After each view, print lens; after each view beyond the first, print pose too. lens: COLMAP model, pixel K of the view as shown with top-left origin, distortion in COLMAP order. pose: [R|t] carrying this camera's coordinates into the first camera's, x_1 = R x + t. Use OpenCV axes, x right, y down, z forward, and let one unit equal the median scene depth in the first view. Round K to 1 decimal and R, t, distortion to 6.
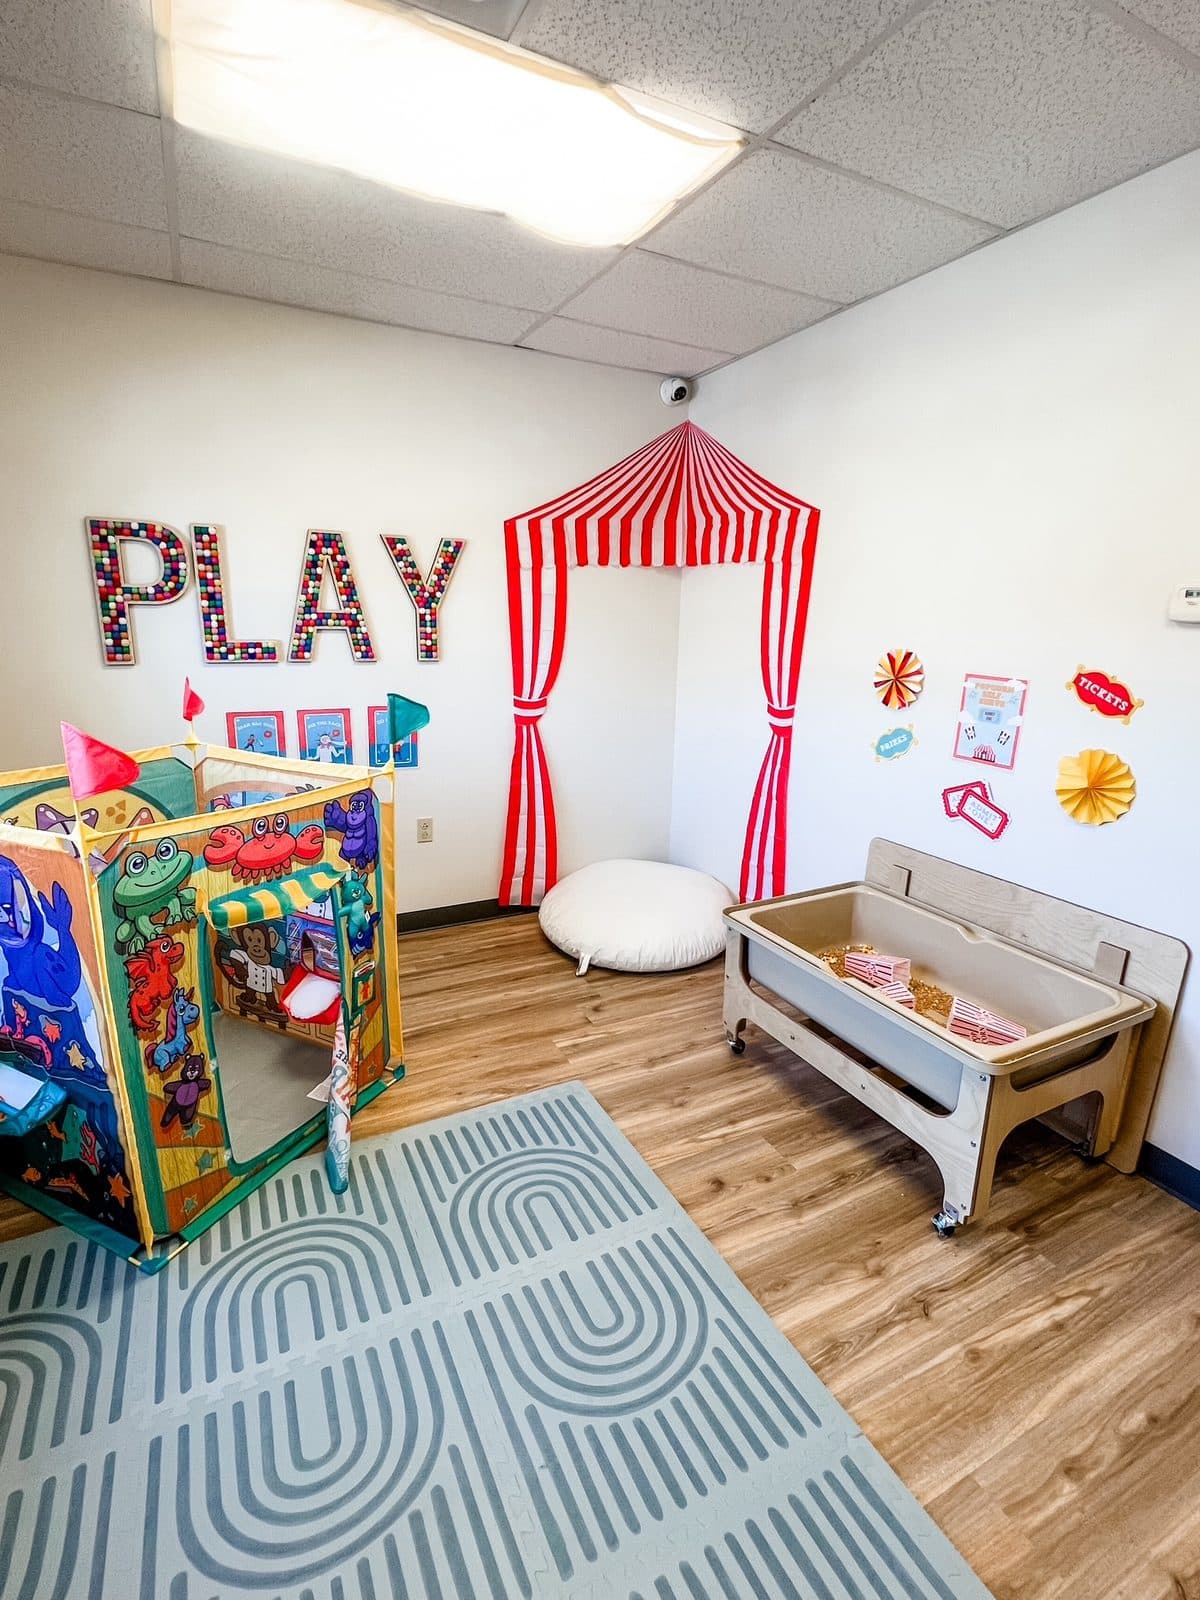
lens RADIAL K [[759.3, 0, 594.8], [0, 759.3, 798.0], [0, 0, 1]] dist [-0.004995, -0.002318]
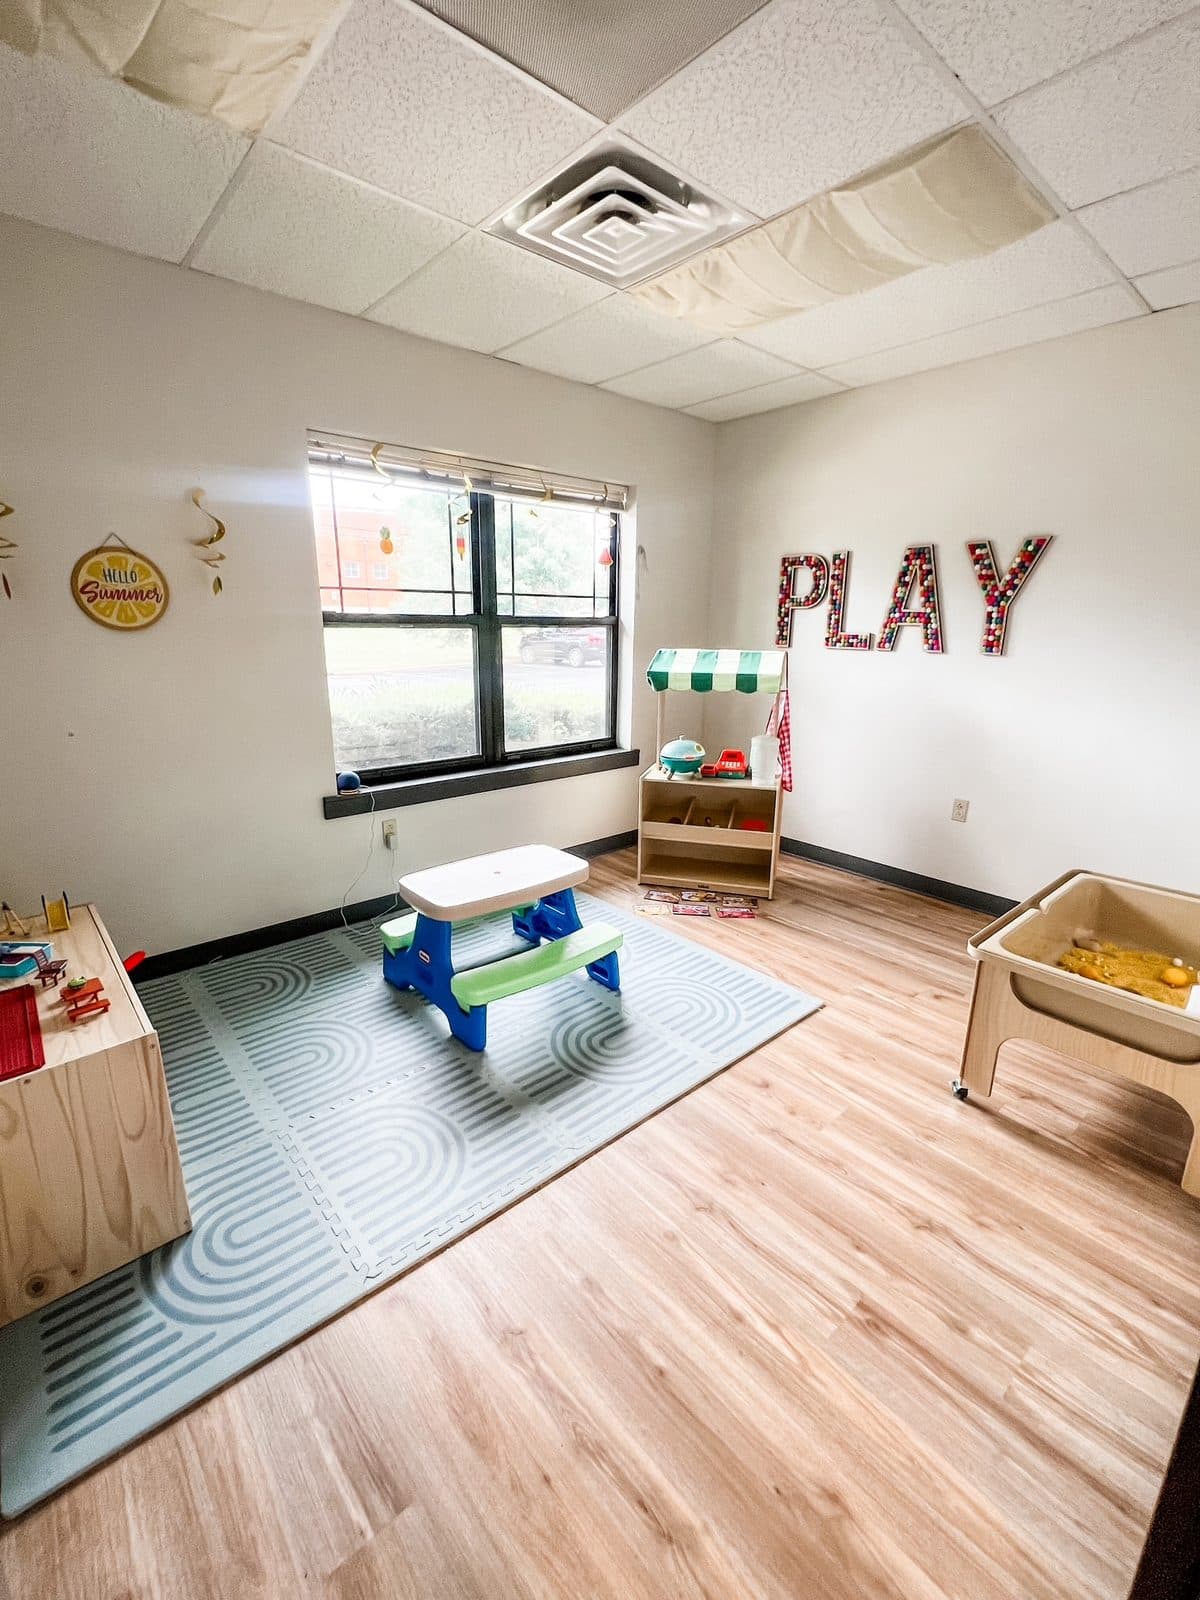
lens RADIAL K [[699.5, 0, 594.7], [0, 699.5, 797.6], [0, 0, 1]] dist [-0.000596, -0.000069]
pose [[0.241512, 0.227729, -0.943298, 0.713904], [-0.223824, 0.958936, 0.174199, -0.038141], [0.944232, 0.169062, 0.282566, 0.251213]]
